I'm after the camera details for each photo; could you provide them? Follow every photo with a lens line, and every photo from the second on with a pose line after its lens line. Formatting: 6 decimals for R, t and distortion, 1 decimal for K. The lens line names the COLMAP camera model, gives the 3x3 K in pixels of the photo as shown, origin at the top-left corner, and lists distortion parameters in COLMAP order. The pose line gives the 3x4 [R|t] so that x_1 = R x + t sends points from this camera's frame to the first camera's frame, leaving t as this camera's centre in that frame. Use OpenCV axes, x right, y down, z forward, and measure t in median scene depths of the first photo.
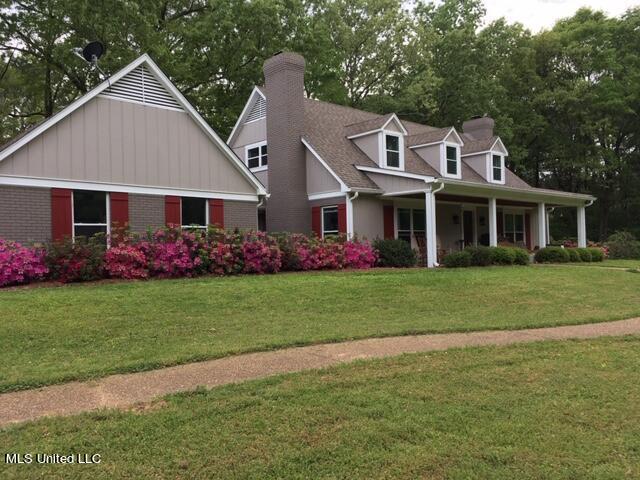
lens RADIAL K [[539.9, 0, 320.5], [0, 539.9, 239.8], [0, 0, 1]] dist [-0.002693, -0.000671]
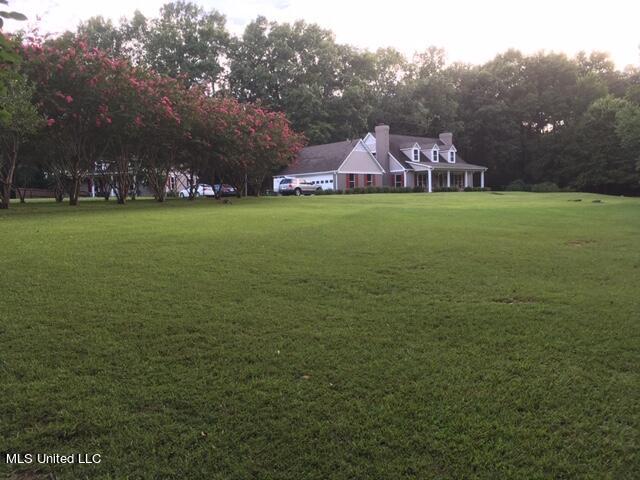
lens RADIAL K [[537.7, 0, 319.0], [0, 537.7, 241.0], [0, 0, 1]] dist [0.010525, 0.001402]
pose [[0.999175, -0.015258, 0.037643, -0.555562], [0.011491, 0.995088, 0.098329, 0.013011], [-0.038958, -0.097815, 0.994442, -2.118023]]
